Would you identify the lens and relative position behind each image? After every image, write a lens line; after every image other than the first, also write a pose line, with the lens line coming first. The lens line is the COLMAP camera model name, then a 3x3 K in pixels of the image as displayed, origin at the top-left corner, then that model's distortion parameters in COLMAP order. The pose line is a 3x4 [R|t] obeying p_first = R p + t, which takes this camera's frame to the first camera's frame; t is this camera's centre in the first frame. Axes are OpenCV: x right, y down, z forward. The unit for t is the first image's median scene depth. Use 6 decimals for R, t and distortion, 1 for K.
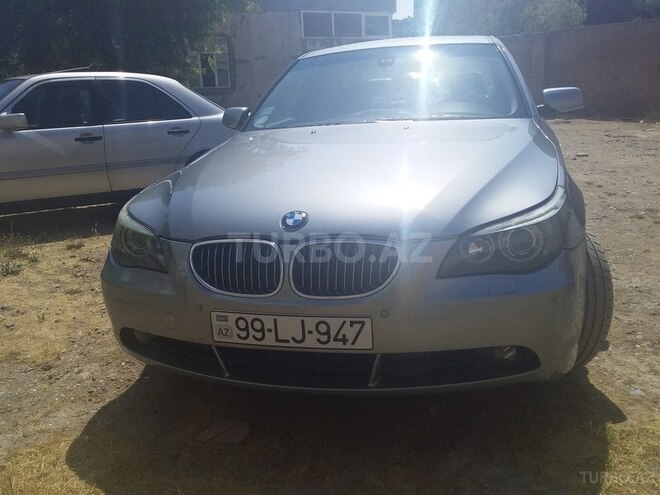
lens RADIAL K [[602.2, 0, 330.0], [0, 602.2, 247.5], [0, 0, 1]] dist [0.074627, -0.136289]
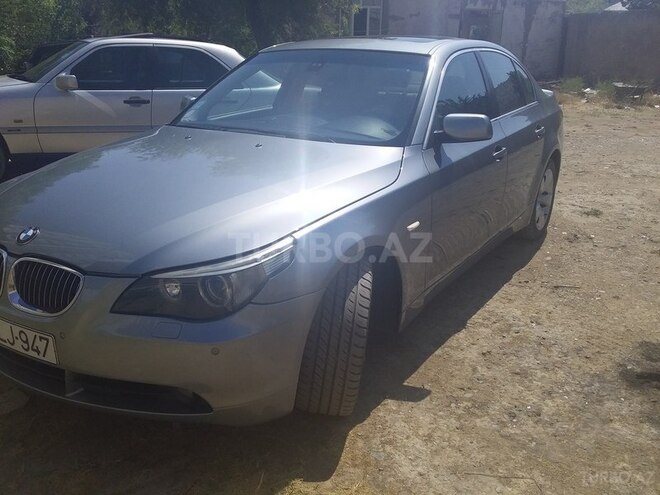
lens RADIAL K [[602.2, 0, 330.0], [0, 602.2, 247.5], [0, 0, 1]] dist [0.074627, -0.136289]
pose [[0.952903, 0.156192, -0.259963, 0.329541], [-0.136231, 0.986281, 0.093220, -0.087521], [0.270957, -0.053414, 0.961108, 0.035088]]
